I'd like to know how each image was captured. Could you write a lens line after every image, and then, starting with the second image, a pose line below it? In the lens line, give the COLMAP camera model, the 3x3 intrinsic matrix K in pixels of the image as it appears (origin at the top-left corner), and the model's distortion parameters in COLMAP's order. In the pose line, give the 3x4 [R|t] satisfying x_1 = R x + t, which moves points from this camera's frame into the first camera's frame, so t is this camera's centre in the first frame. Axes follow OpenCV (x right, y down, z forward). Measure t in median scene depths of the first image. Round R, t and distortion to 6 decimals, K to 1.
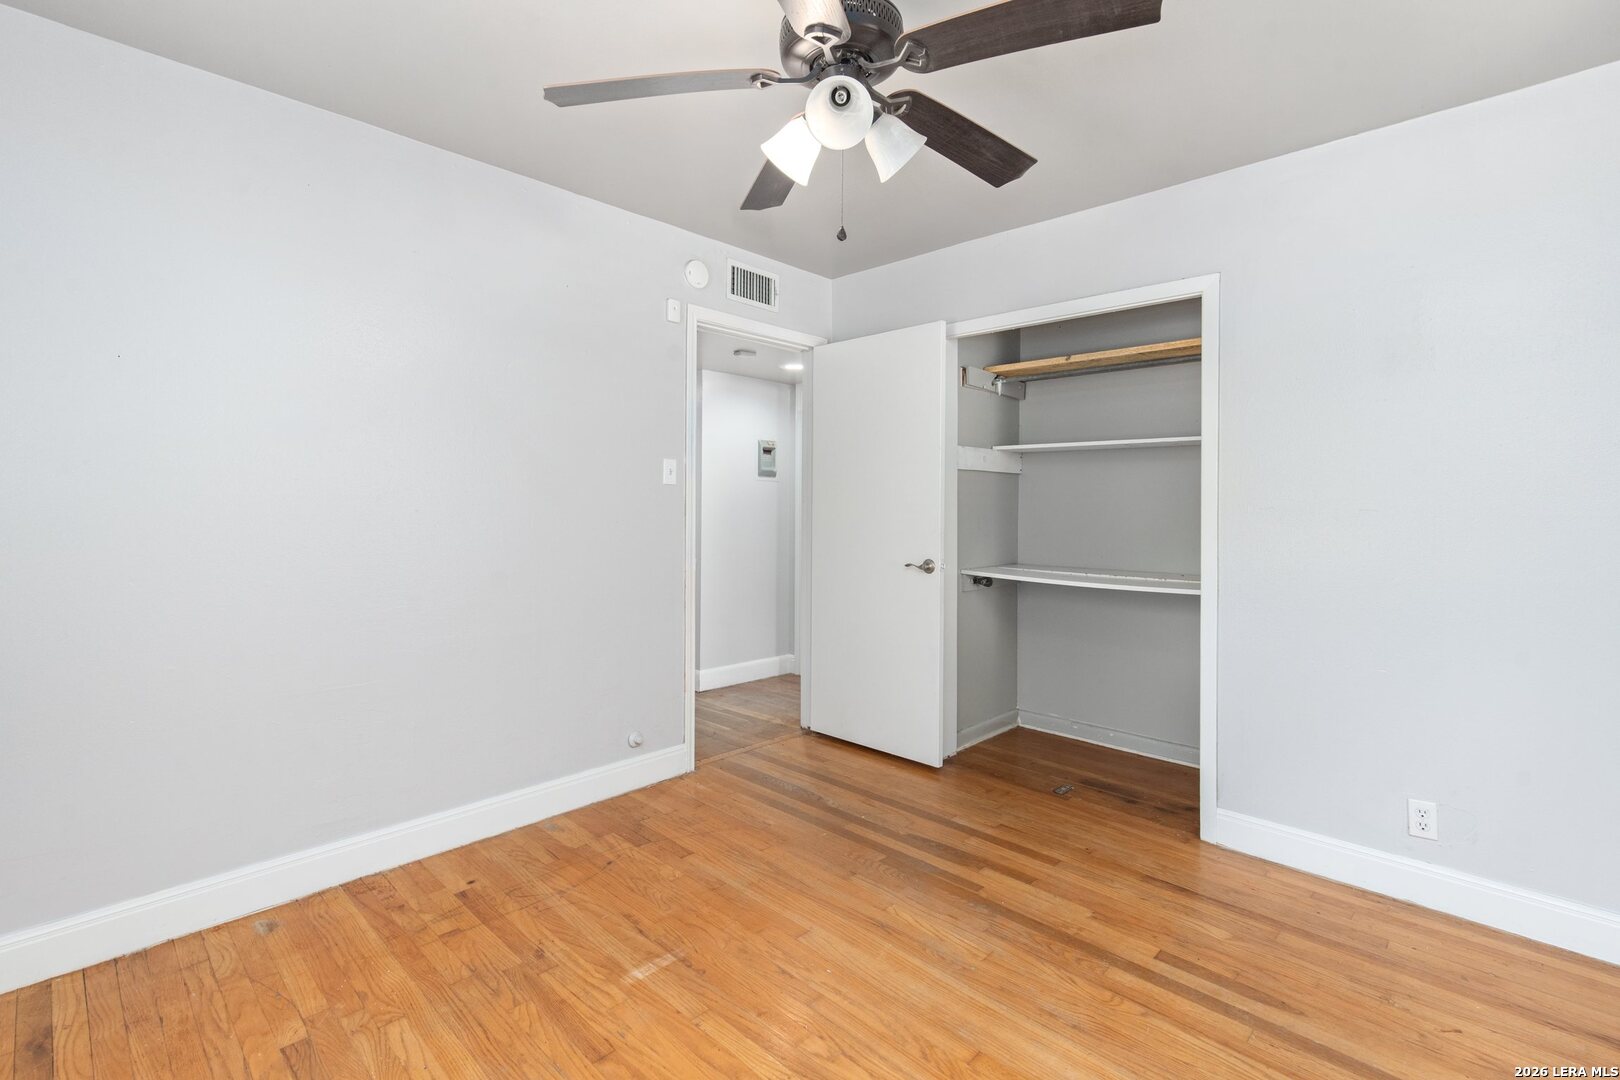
lens RADIAL K [[737.2, 0, 805.4], [0, 737.2, 528.9], [0, 0, 1]] dist [0.009451, -0.000459]
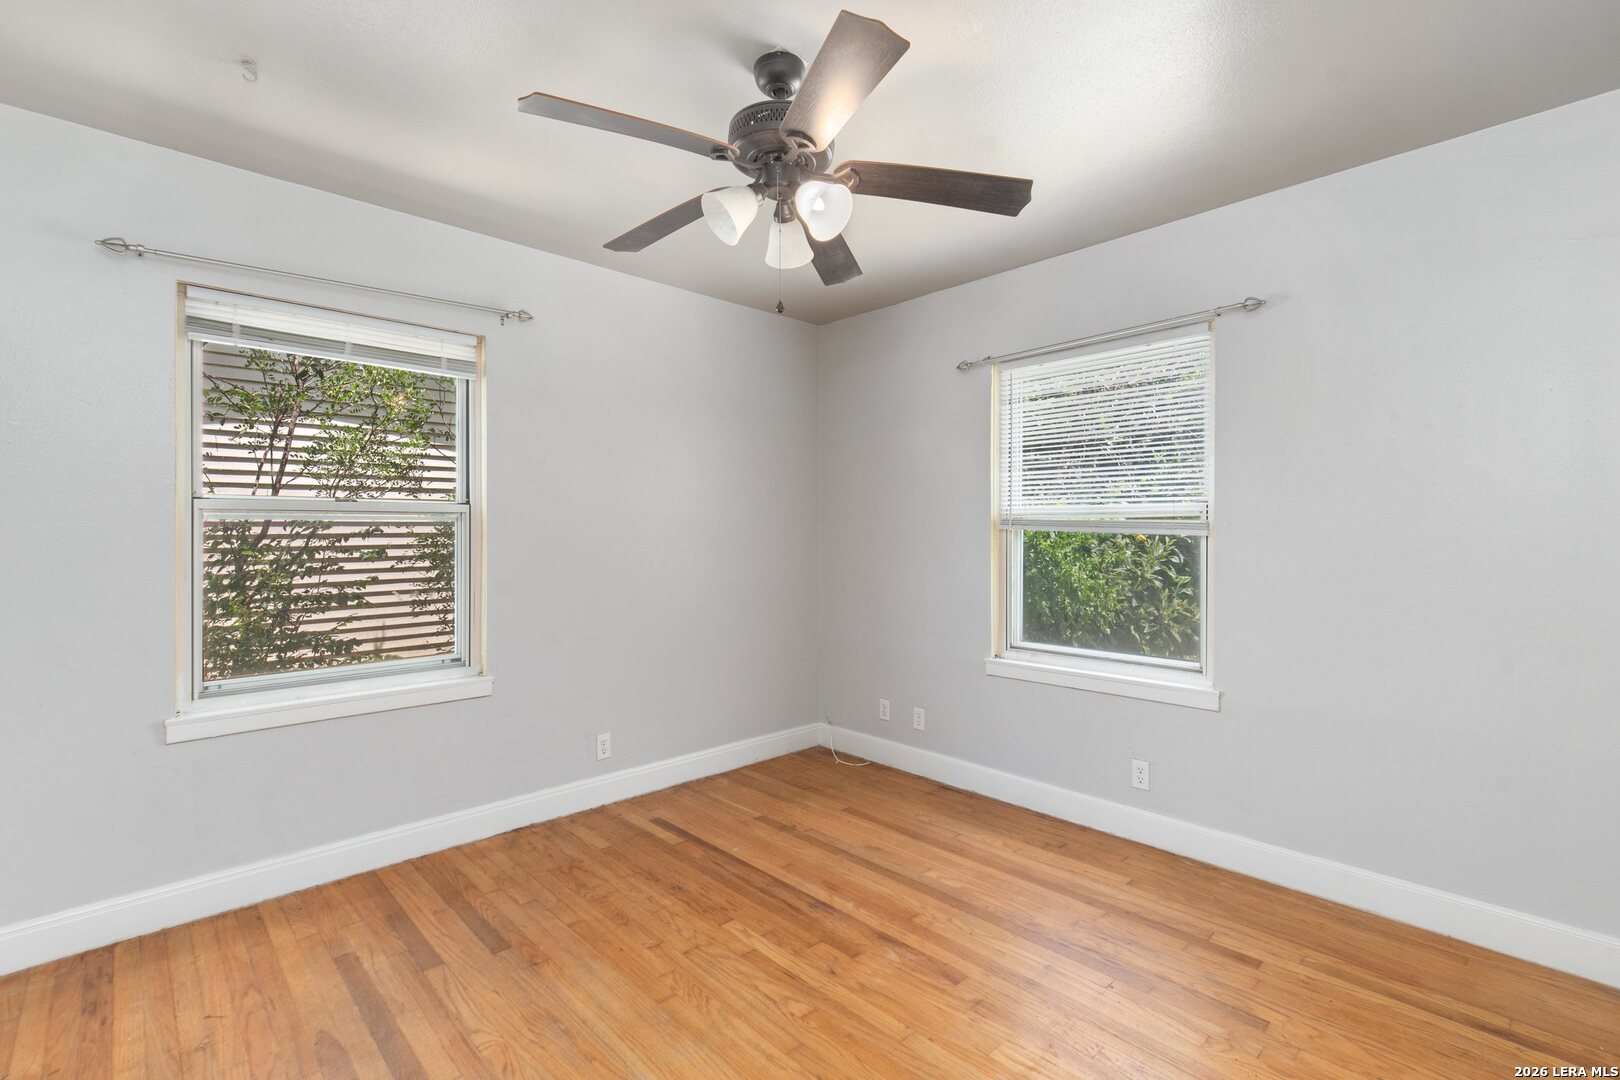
lens RADIAL K [[737.2, 0, 805.4], [0, 737.2, 528.9], [0, 0, 1]] dist [0.009451, -0.000459]
pose [[-0.998876, -0.005828, 0.047036, -0.033965], [-0.004686, 0.999692, 0.024356, -0.053216], [-0.047164, 0.024108, -0.998596, 1.552824]]
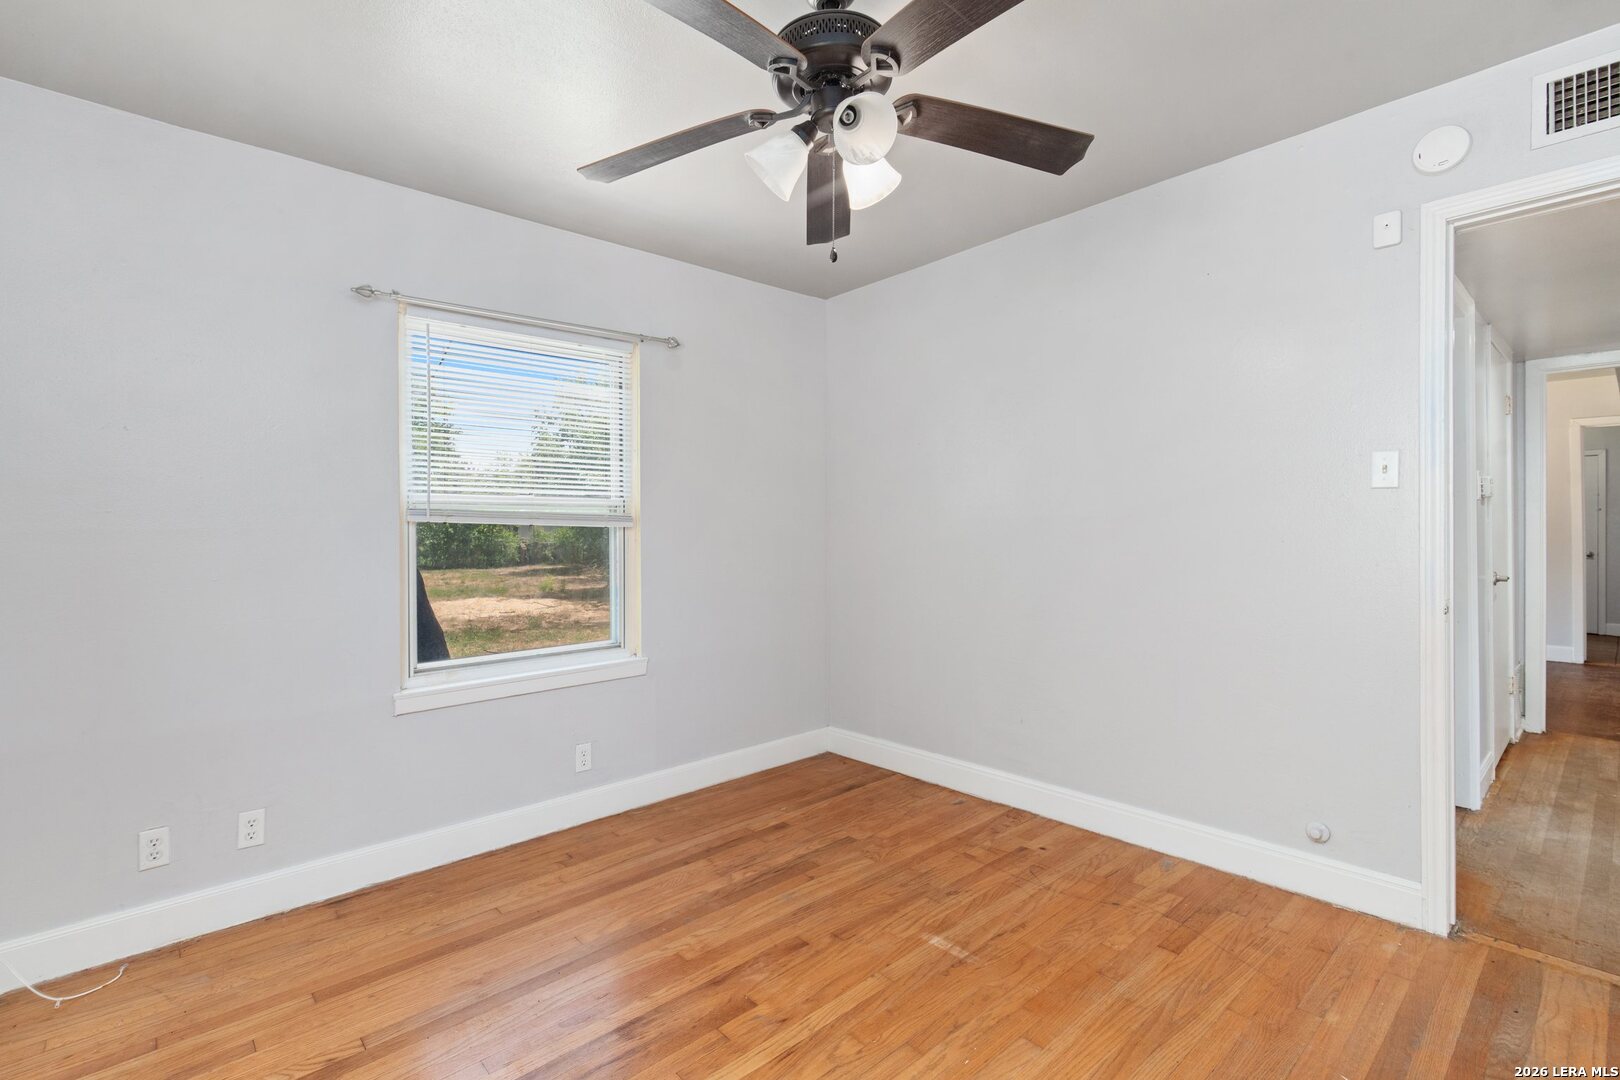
lens RADIAL K [[750.0, 0, 803.9], [0, 750.0, 529.5], [0, 0, 1]] dist [0.010717, 0.000123]
pose [[-0.067145, -0.003893, -0.997736, 0.776052], [-0.015925, 0.999869, -0.002829, -0.011343], [0.997616, 0.015699, -0.067198, 0.727742]]
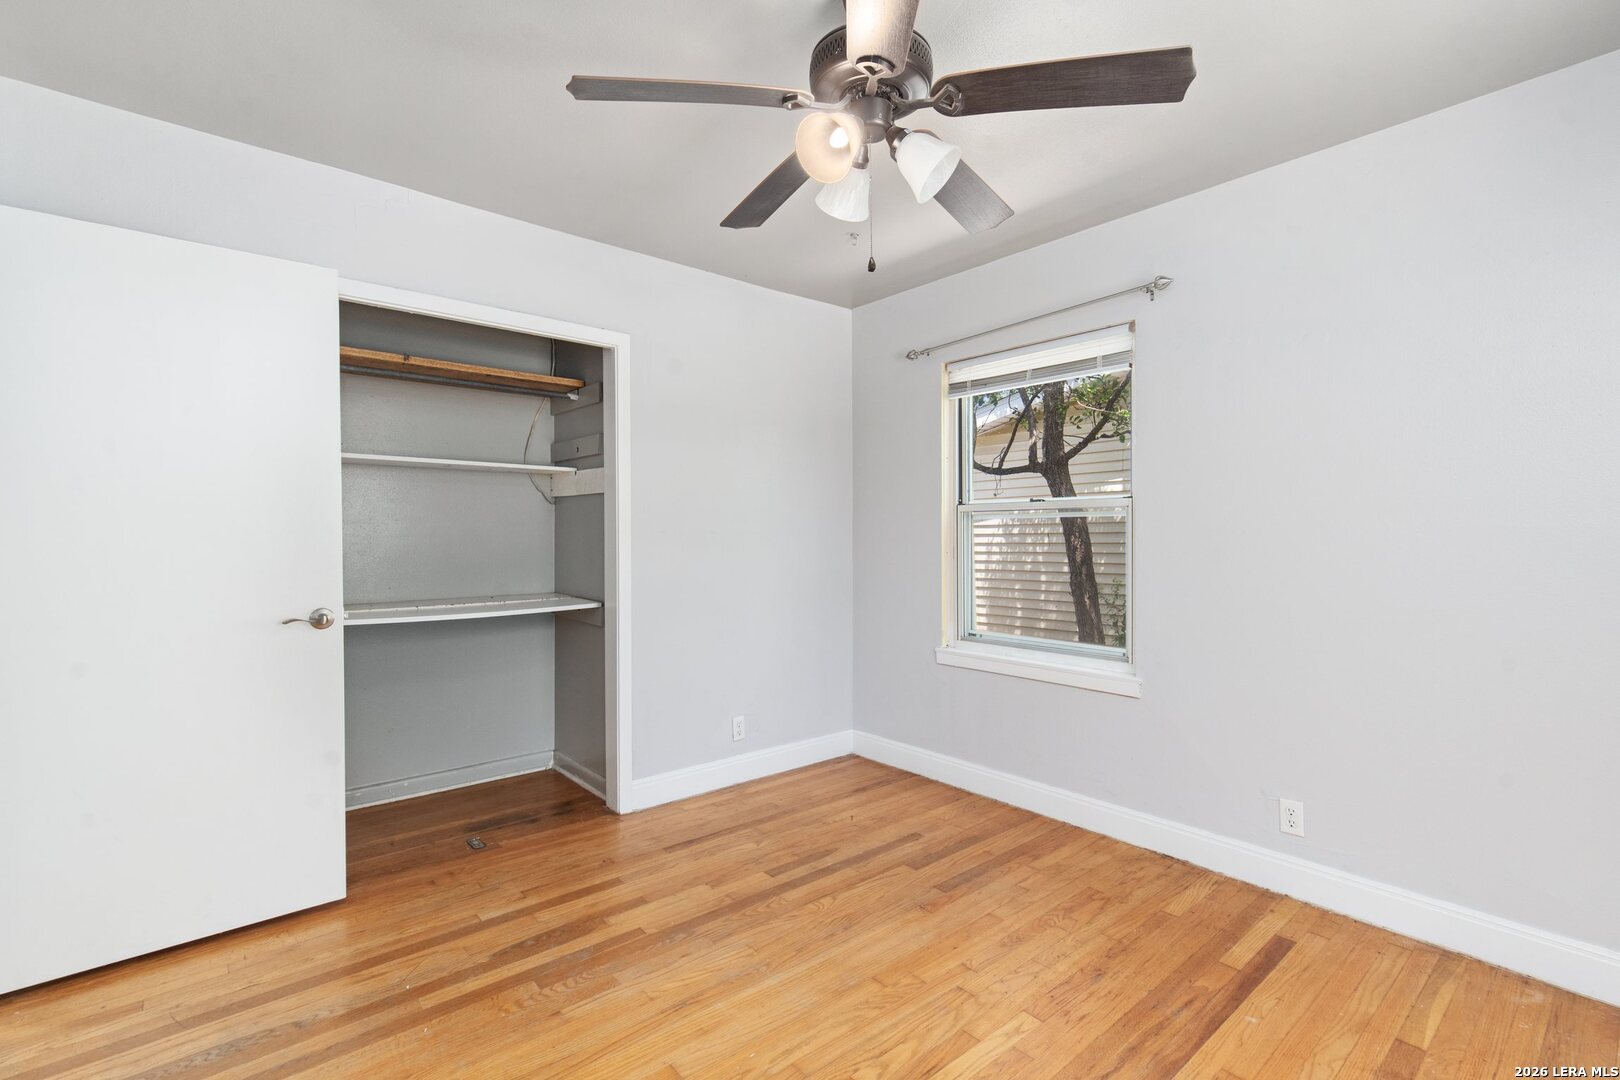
lens RADIAL K [[737.2, 0, 805.4], [0, 737.2, 528.9], [0, 0, 1]] dist [0.009451, -0.000459]
pose [[0.097002, -0.004029, 0.995276, -0.712739], [0.030303, 0.999540, 0.001093, -0.026626], [-0.994823, 0.030054, 0.097080, 0.703466]]
